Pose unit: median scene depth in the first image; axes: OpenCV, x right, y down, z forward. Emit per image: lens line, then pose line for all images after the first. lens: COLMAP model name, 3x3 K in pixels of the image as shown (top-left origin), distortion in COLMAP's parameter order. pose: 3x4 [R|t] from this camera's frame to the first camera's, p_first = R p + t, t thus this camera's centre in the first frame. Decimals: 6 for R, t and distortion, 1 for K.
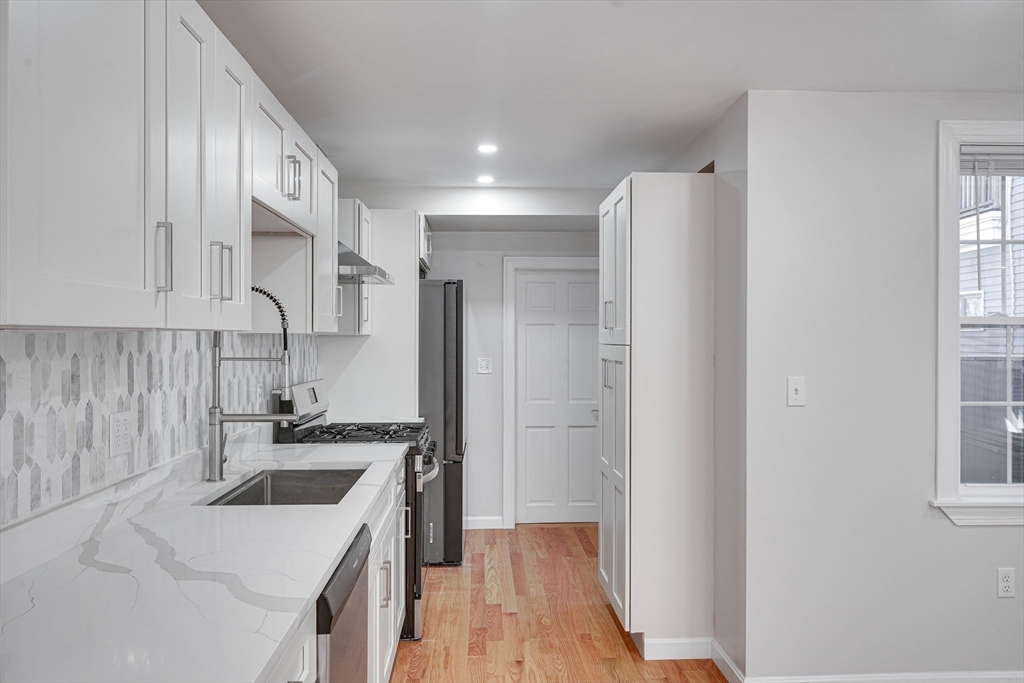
lens RADIAL K [[783.9, 0, 512.0], [0, 783.9, 341.5], [0, 0, 1]] dist [-0.003523, 0.000661]
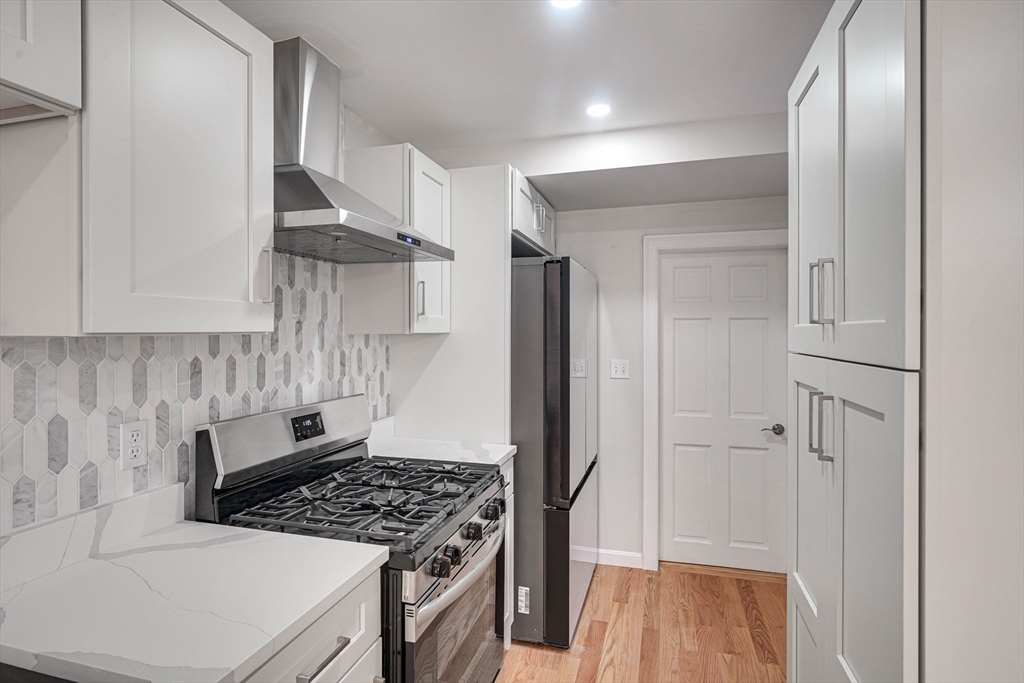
lens RADIAL K [[530.0, 0, 508.4], [0, 530.0, 333.1], [0, 0, 1]] dist [-0.003073, -0.000058]
pose [[0.946430, 0.000578, -0.322909, 0.042152], [-0.000922, 0.999999, -0.000913, -0.008025], [0.322908, 0.001161, 0.946430, 0.534146]]
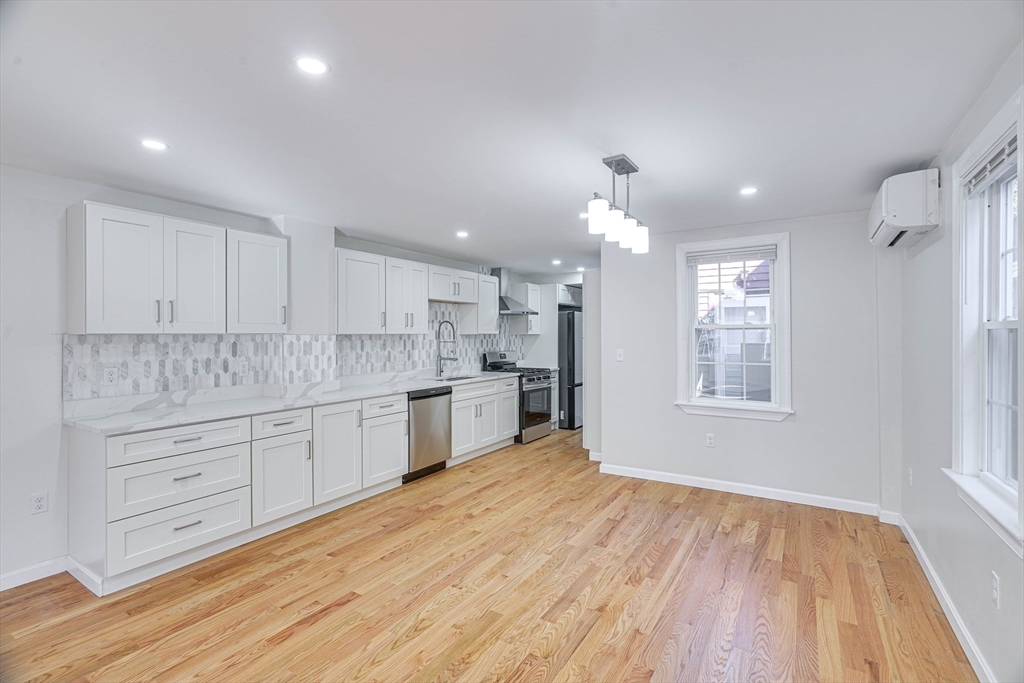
lens RADIAL K [[475.1, 0, 508.8], [0, 475.1, 335.0], [0, 0, 1]] dist [-0.002726, 0.000790]
pose [[0.823147, -0.004262, -0.567812, 0.612599], [0.001632, 0.999985, -0.005138, 0.002058], [0.567826, 0.003303, 0.823142, -0.322106]]
